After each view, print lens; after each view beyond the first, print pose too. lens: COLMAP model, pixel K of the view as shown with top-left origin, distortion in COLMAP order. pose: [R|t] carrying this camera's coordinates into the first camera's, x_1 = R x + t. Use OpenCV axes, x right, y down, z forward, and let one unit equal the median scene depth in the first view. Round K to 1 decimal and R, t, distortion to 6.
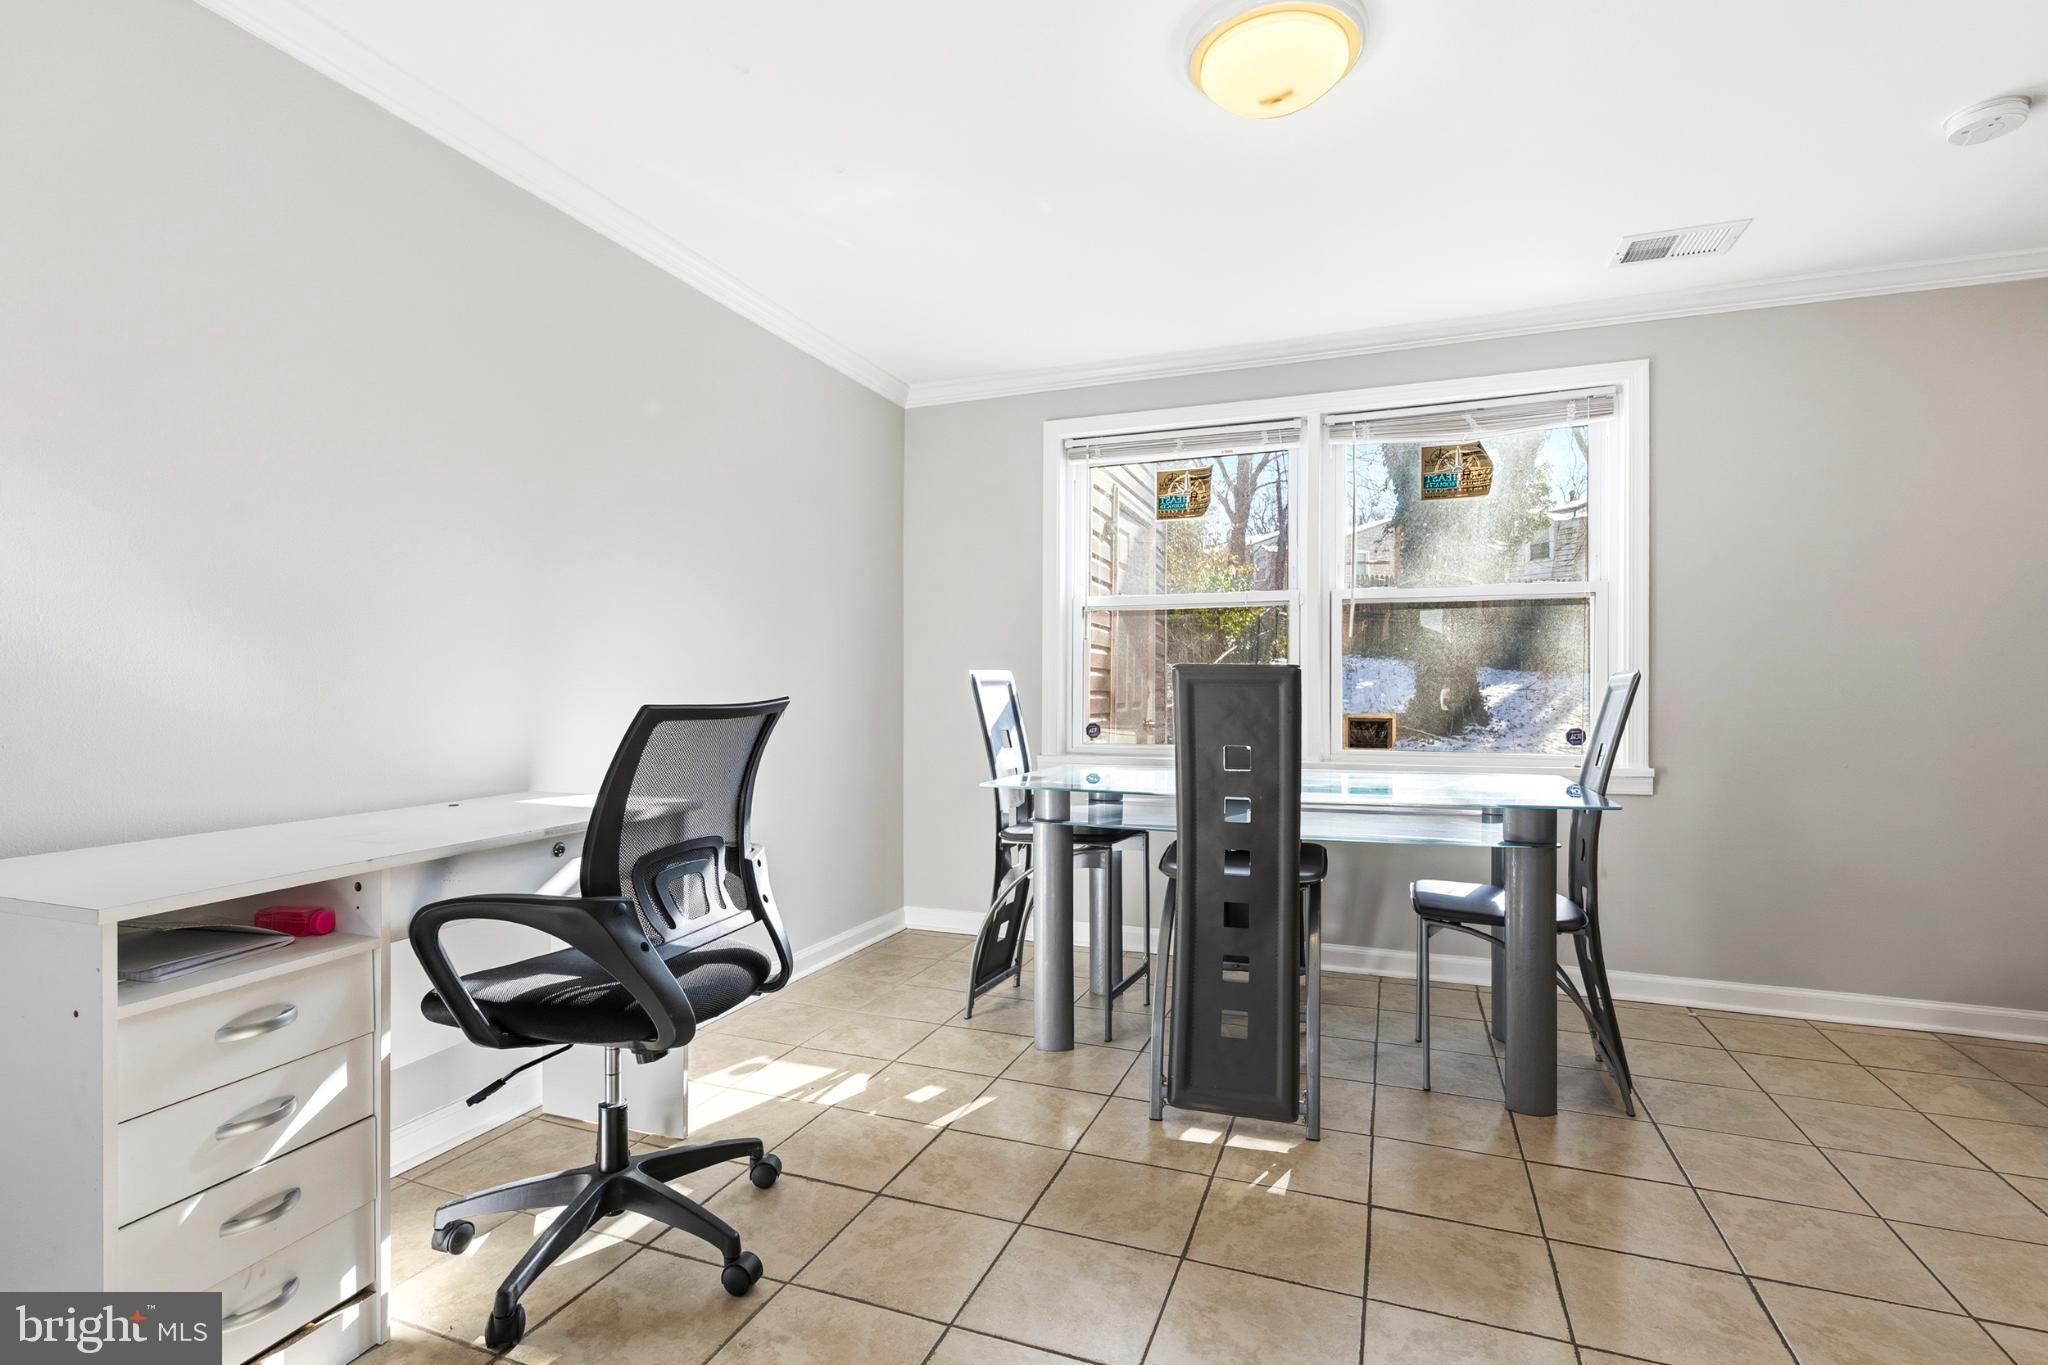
lens RADIAL K [[945.7, 0, 1031.1], [0, 945.7, 690.1], [0, 0, 1]] dist [-0.001627, -0.000161]
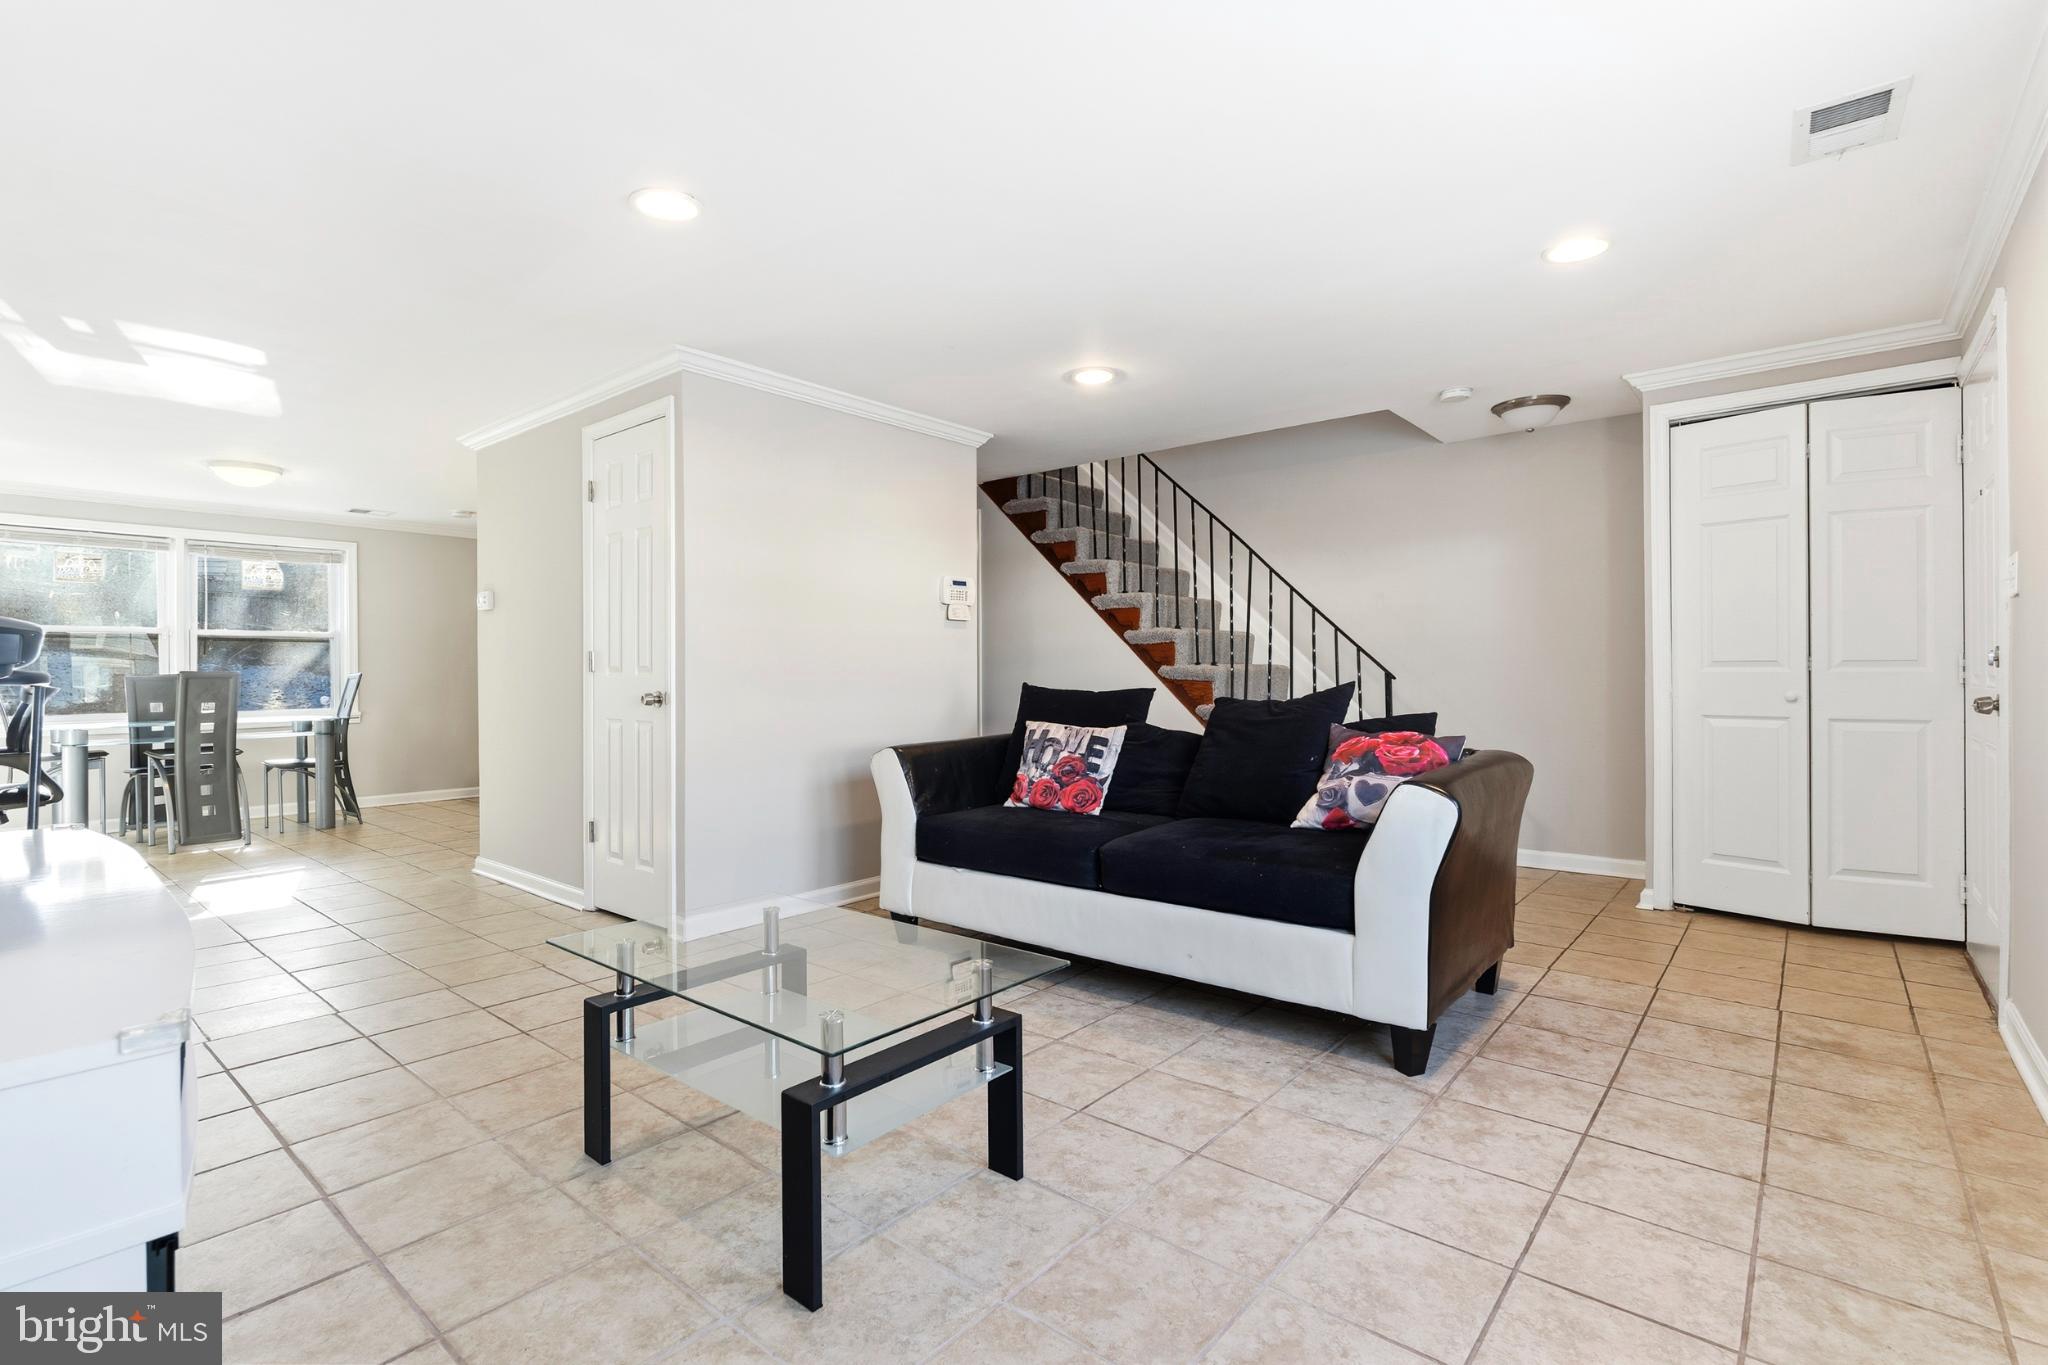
lens RADIAL K [[945.7, 0, 1029.1], [0, 945.7, 684.4], [0, 0, 1]] dist [-0.001627, -0.000161]
pose [[0.325907, -0.004683, 0.945390, -0.948234], [0.006641, 0.999974, 0.002664, 0.010413], [-0.945379, 0.005410, 0.325929, -1.247170]]
